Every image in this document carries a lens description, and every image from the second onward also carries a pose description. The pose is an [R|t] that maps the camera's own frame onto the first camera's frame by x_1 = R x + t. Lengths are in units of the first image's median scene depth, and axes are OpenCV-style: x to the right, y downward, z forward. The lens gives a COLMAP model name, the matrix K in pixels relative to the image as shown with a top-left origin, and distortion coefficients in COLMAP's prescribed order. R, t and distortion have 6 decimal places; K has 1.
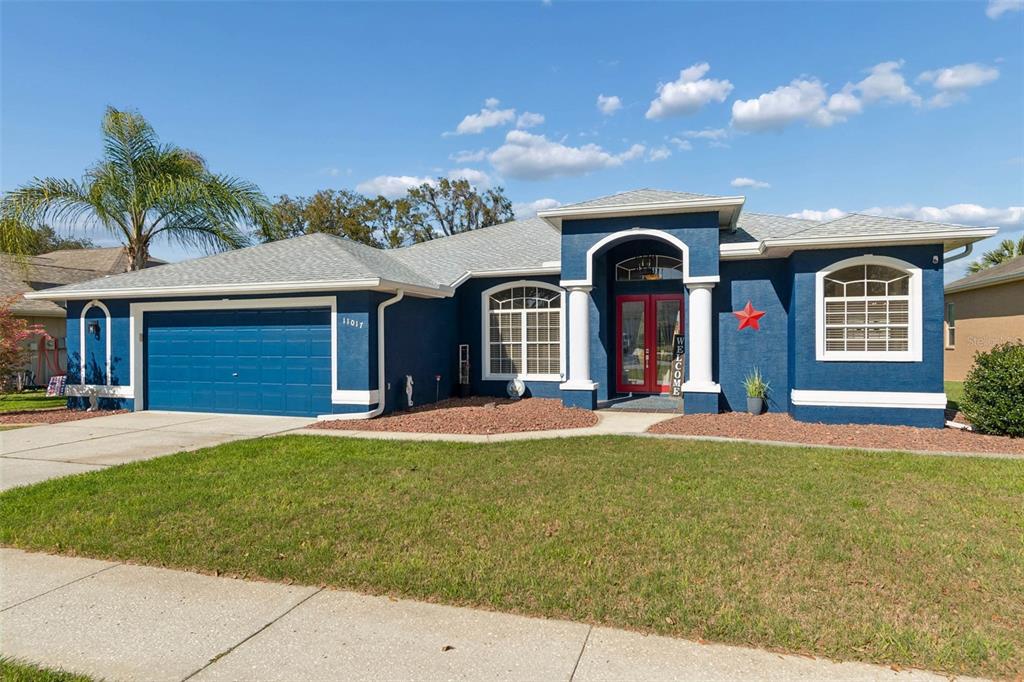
lens RADIAL K [[585.6, 0, 507.3], [0, 585.6, 345.7], [0, 0, 1]] dist [-0.002788, 0.004627]
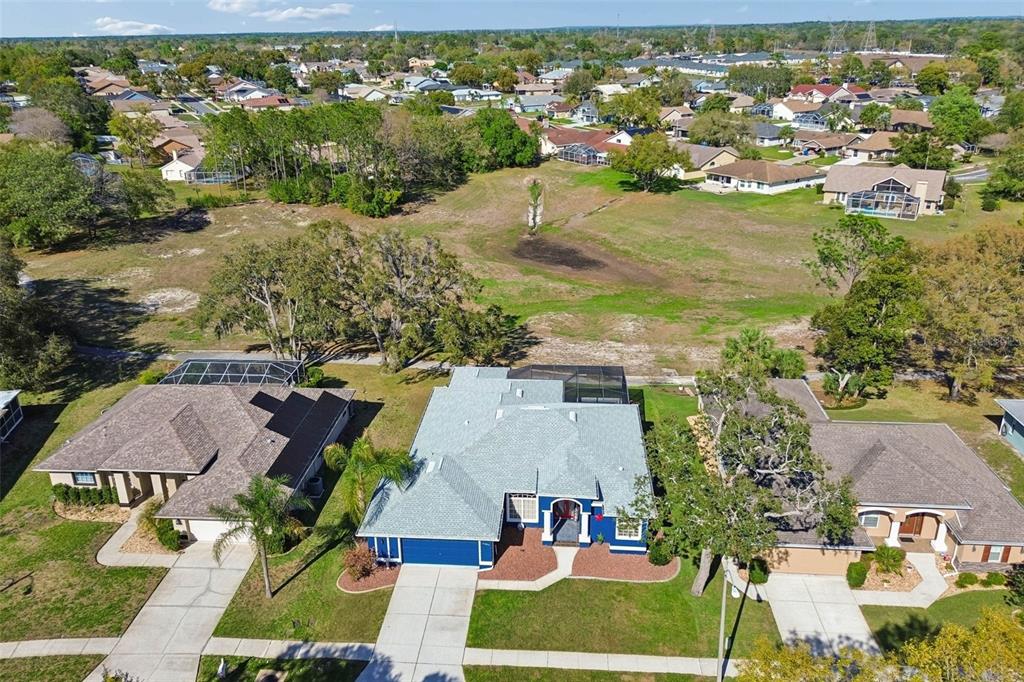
lens RADIAL K [[717.2, 0, 504.5], [0, 717.2, 377.6], [0, 0, 1]] dist [0.049668, -0.042316]
pose [[0.971512, -0.100937, 0.214418, -0.894791], [0.005788, 0.914599, 0.404321, -2.427238], [-0.236918, -0.391562, 0.889128, -2.163108]]
